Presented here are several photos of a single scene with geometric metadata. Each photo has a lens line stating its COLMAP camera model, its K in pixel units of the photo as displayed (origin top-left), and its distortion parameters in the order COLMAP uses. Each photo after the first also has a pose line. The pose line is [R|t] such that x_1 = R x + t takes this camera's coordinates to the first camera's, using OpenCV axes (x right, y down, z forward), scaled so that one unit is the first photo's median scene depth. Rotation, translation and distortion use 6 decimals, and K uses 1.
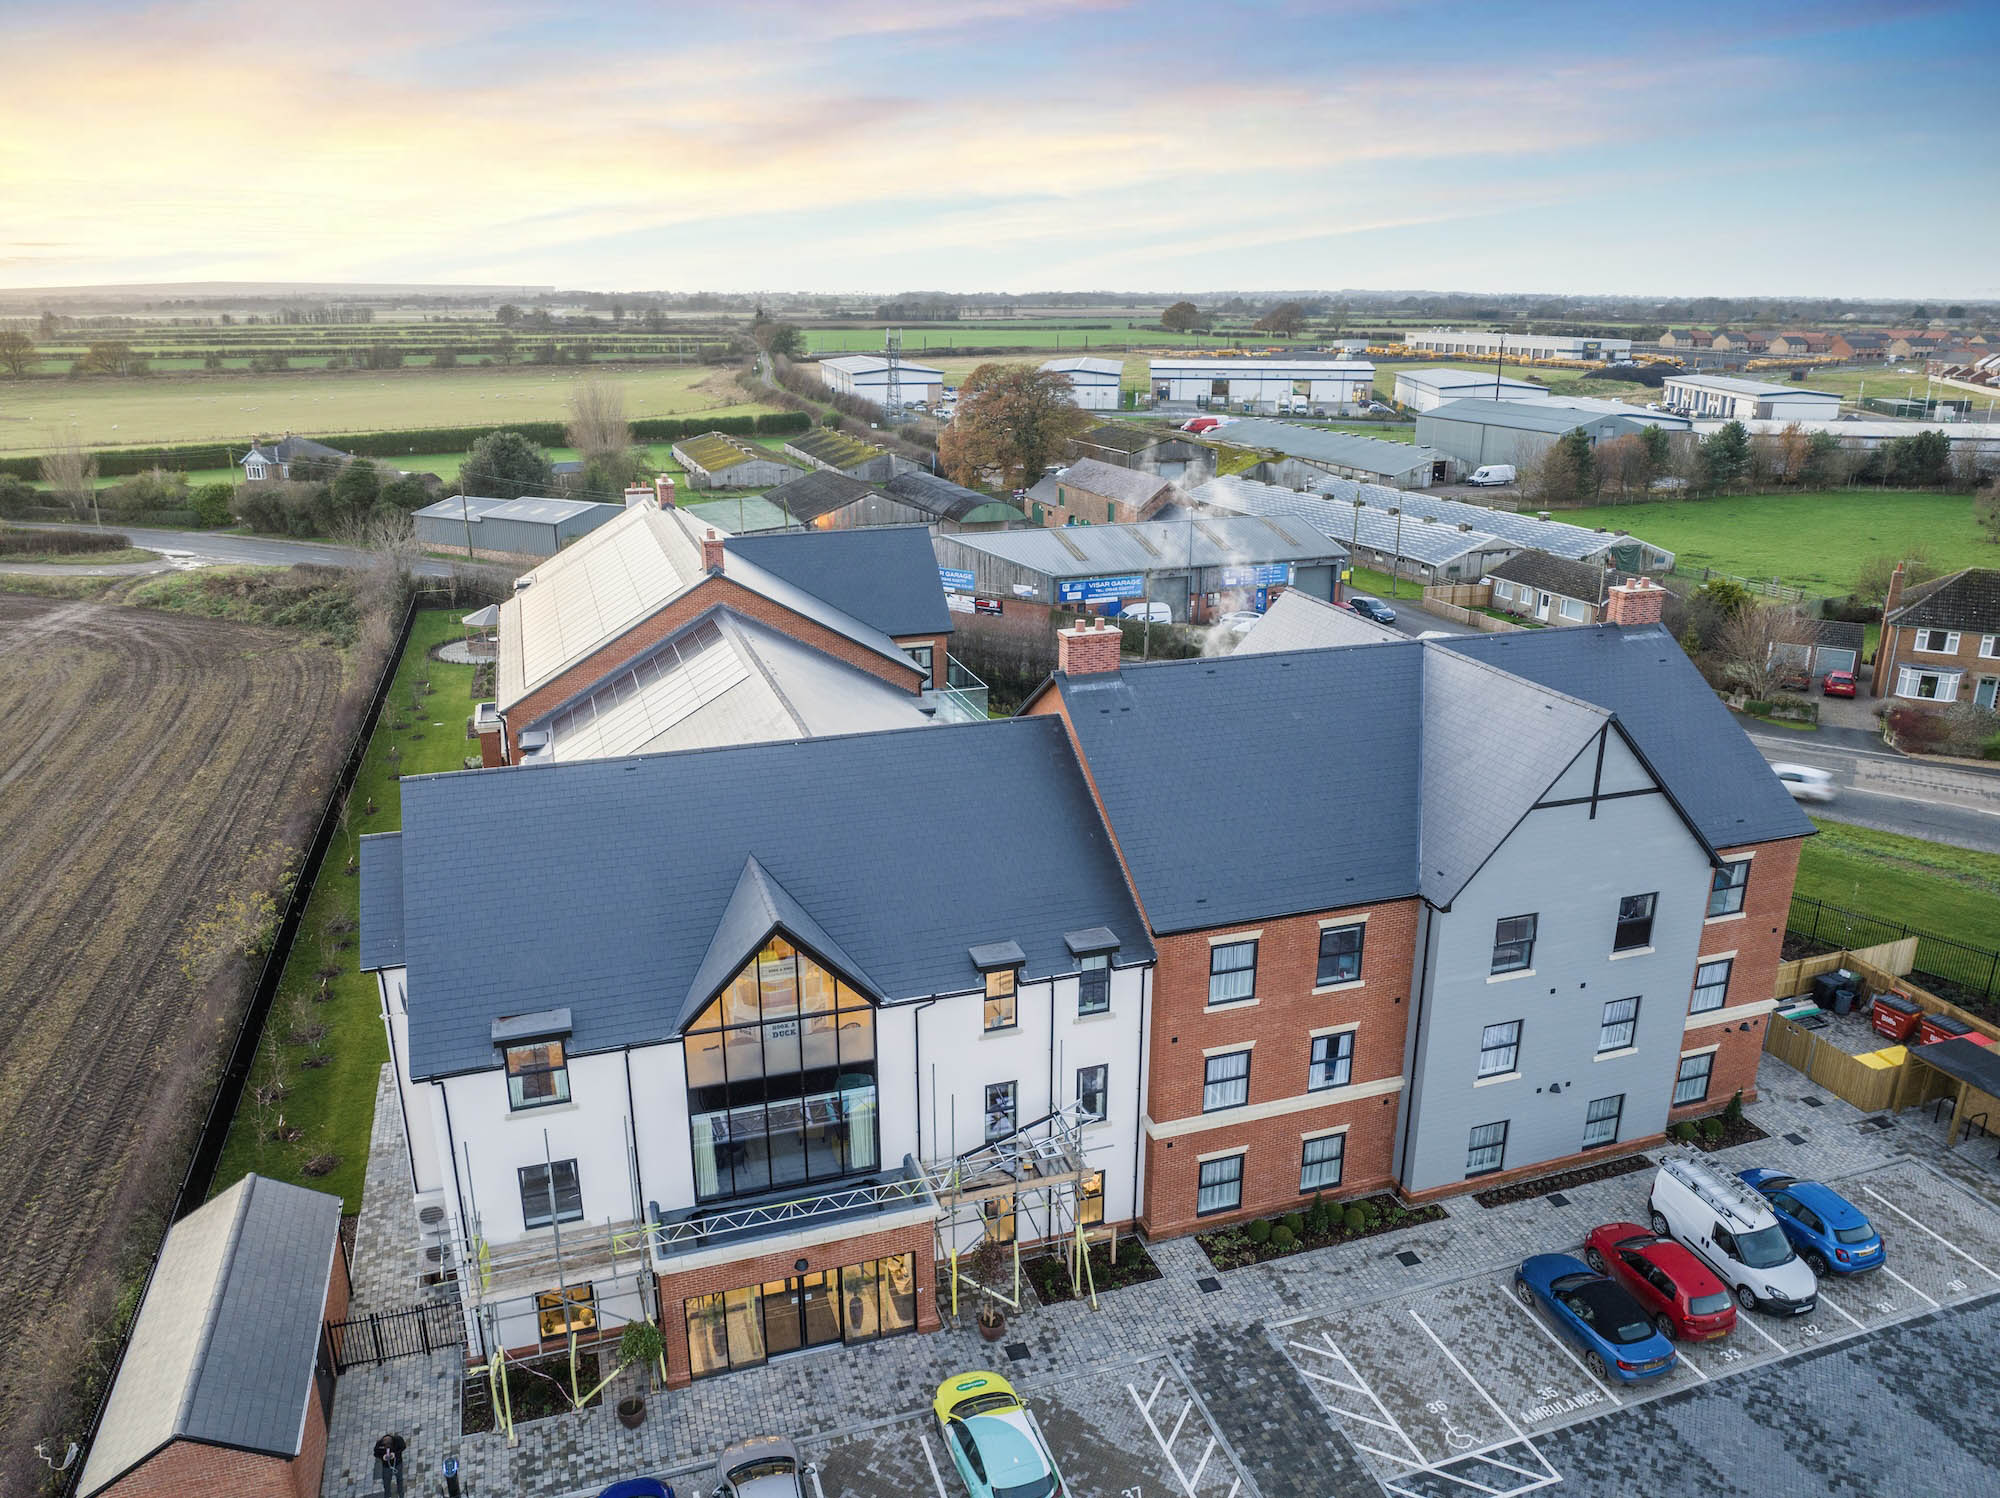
lens RADIAL K [[1409.0, 0, 1001.6], [0, 1409.0, 746.3], [0, 0, 1]] dist [-0.037233, 0.000584]
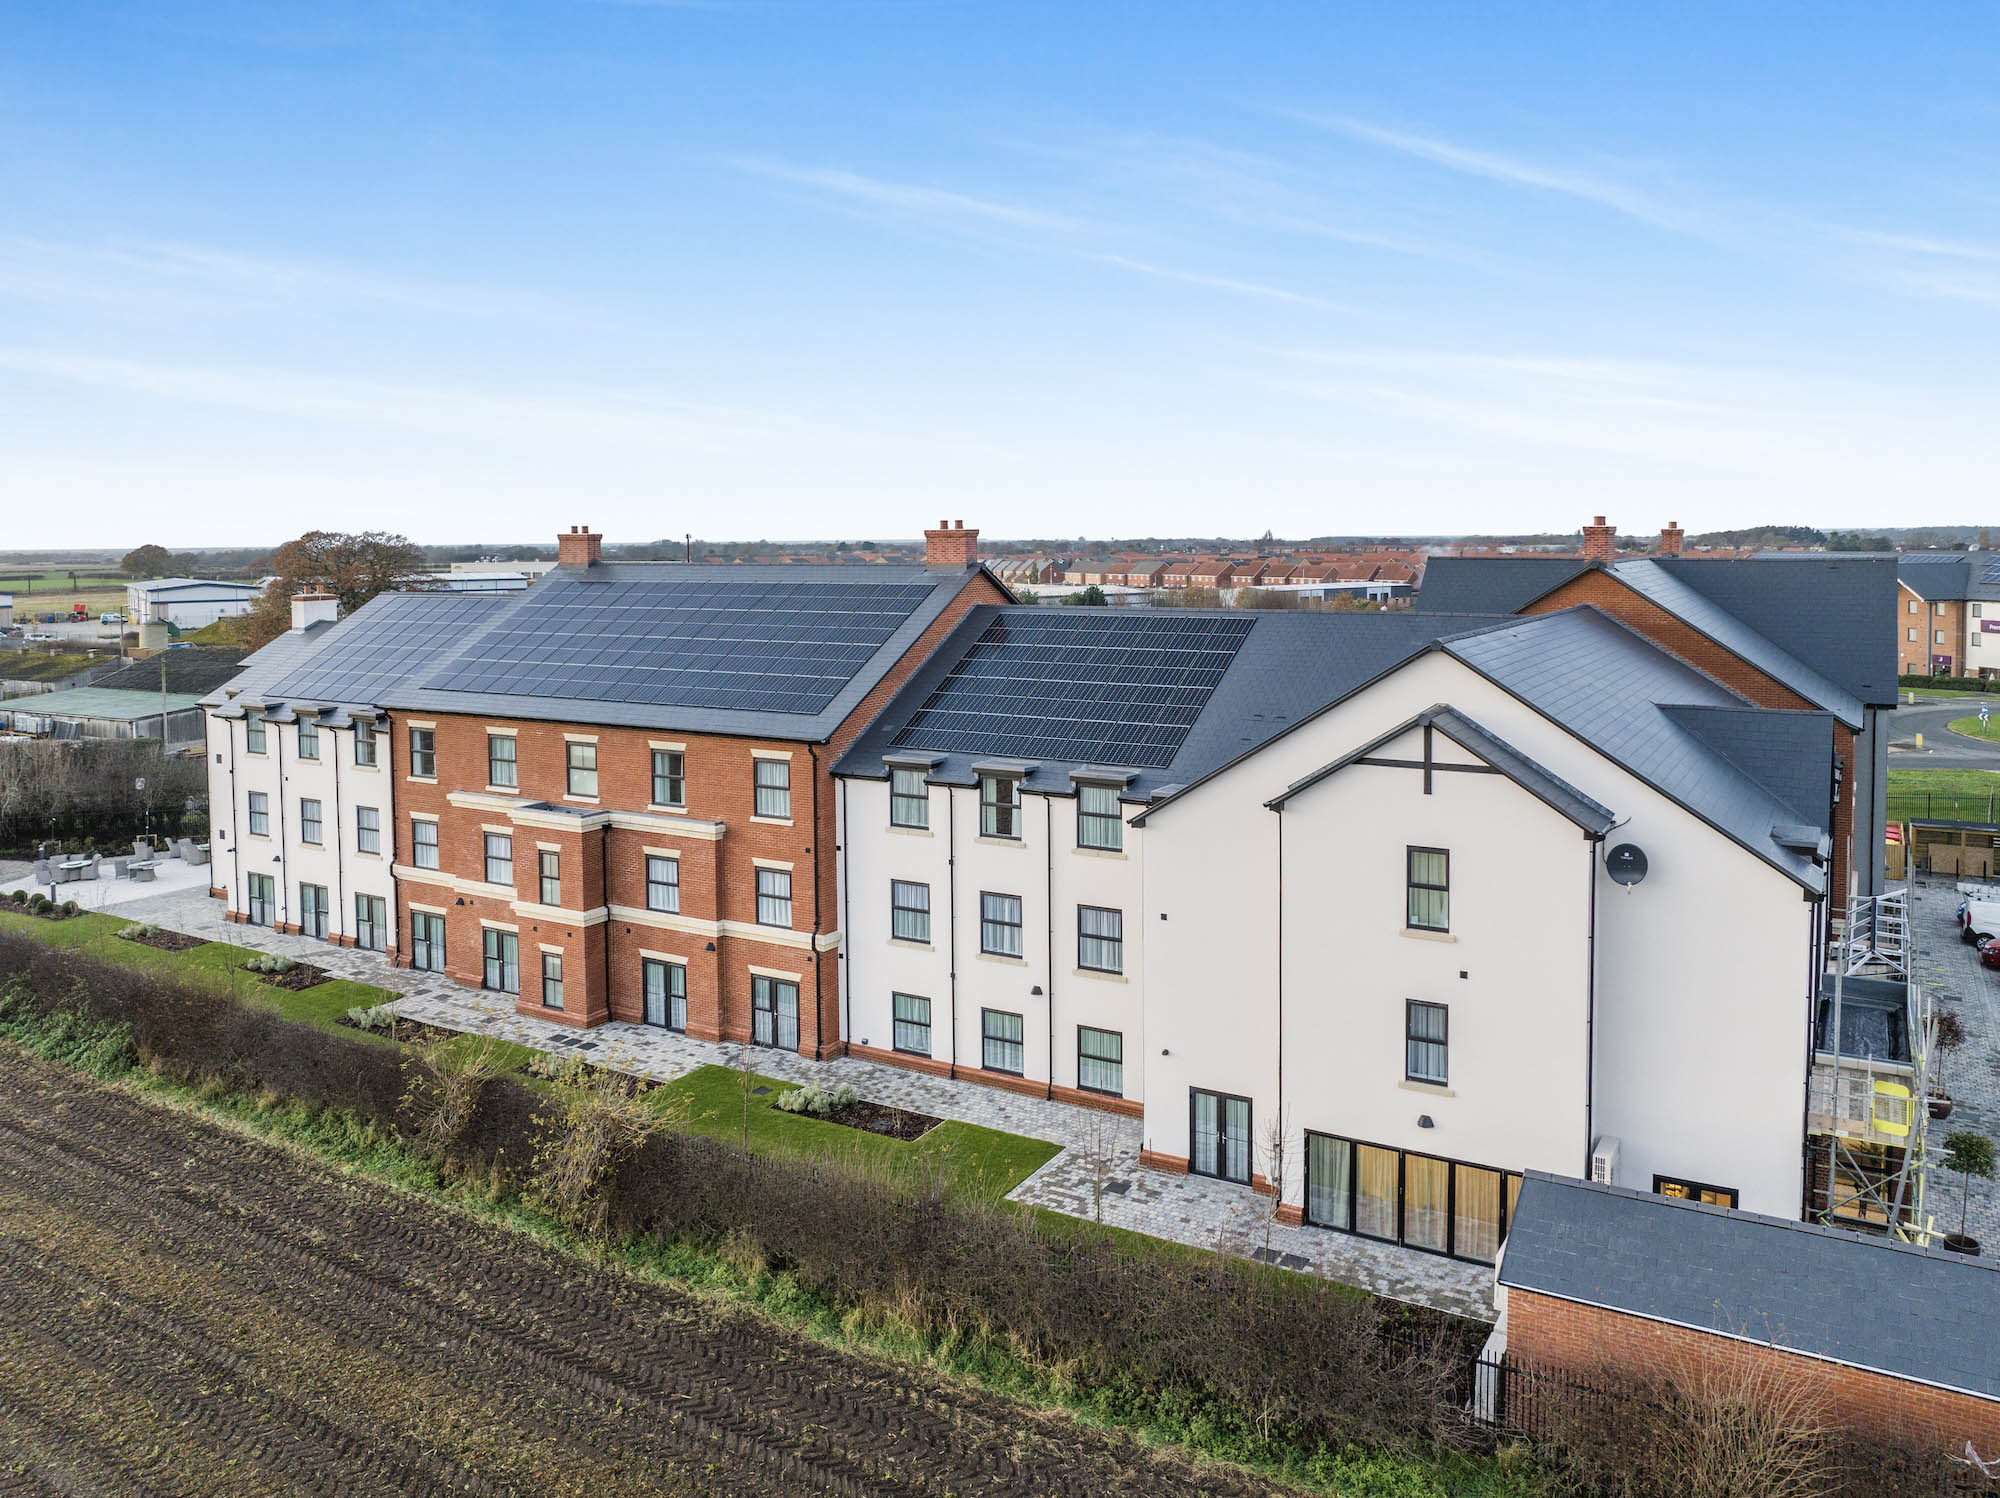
lens RADIAL K [[1450.6, 0, 1021.4], [0, 1450.6, 609.0], [0, 0, 1]] dist [-0.025998, -0.001644]
pose [[0.756260, -0.037226, 0.653211, -1.096514], [0.210746, 0.959029, -0.189339, 0.108170], [-0.619400, 0.280851, 0.733121, 0.493104]]
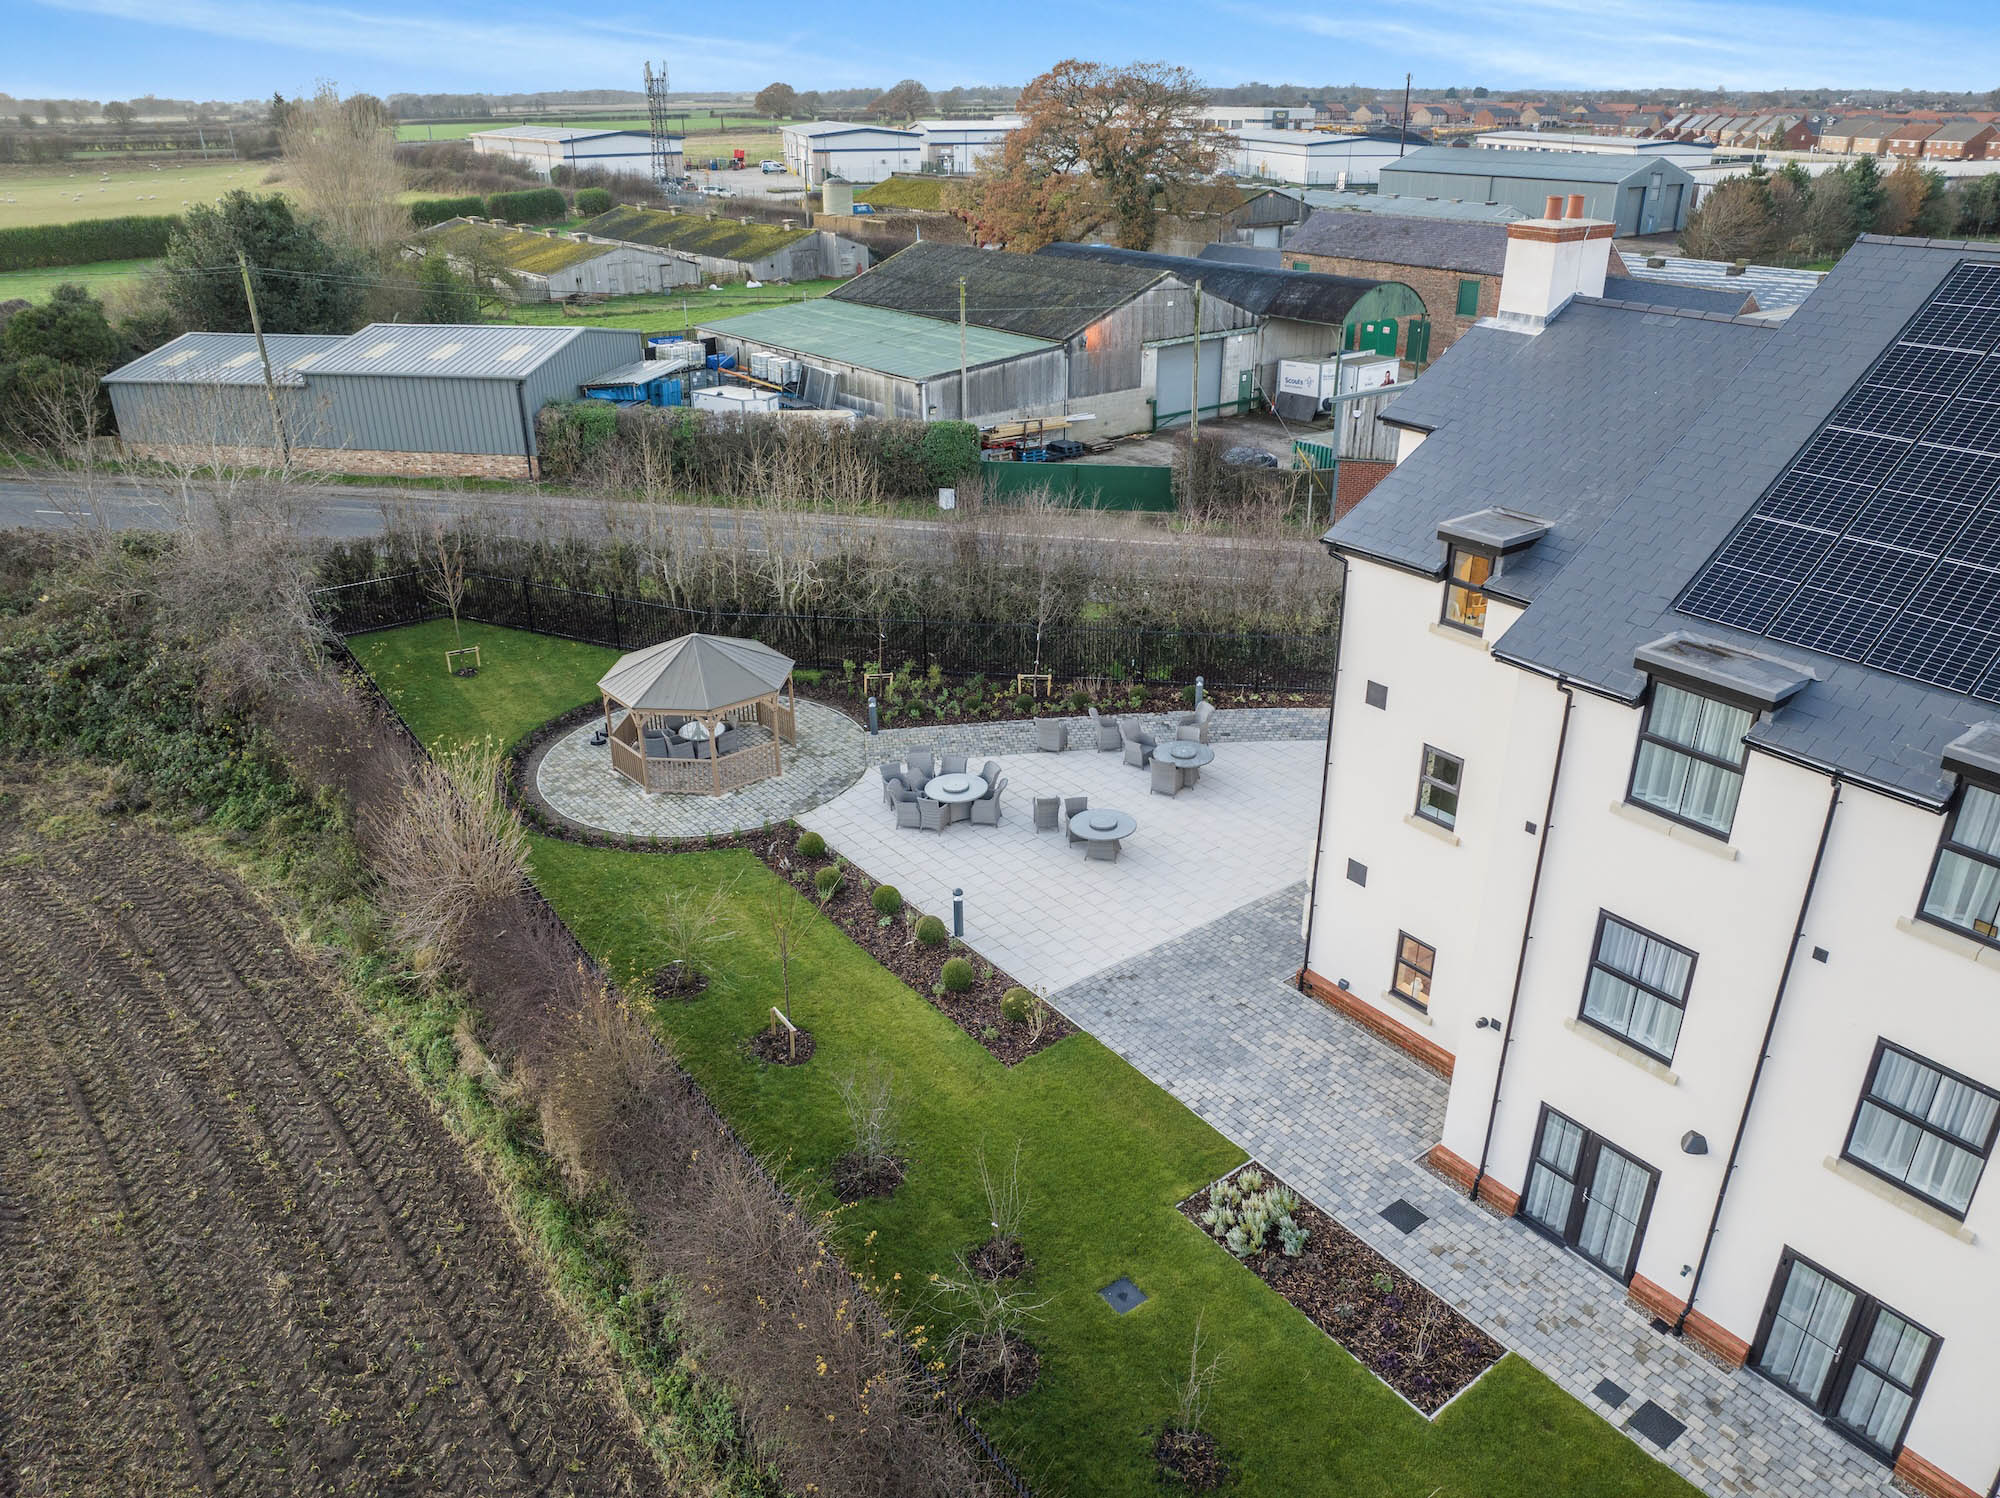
lens RADIAL K [[1409.0, 0, 1001.6], [0, 1409.0, 746.3], [0, 0, 1]] dist [-0.037233, 0.000584]
pose [[0.949542, -0.137816, 0.281738, -1.048368], [0.101322, 0.984911, 0.140299, -0.305819], [-0.296823, -0.104674, 0.949178, 1.773194]]
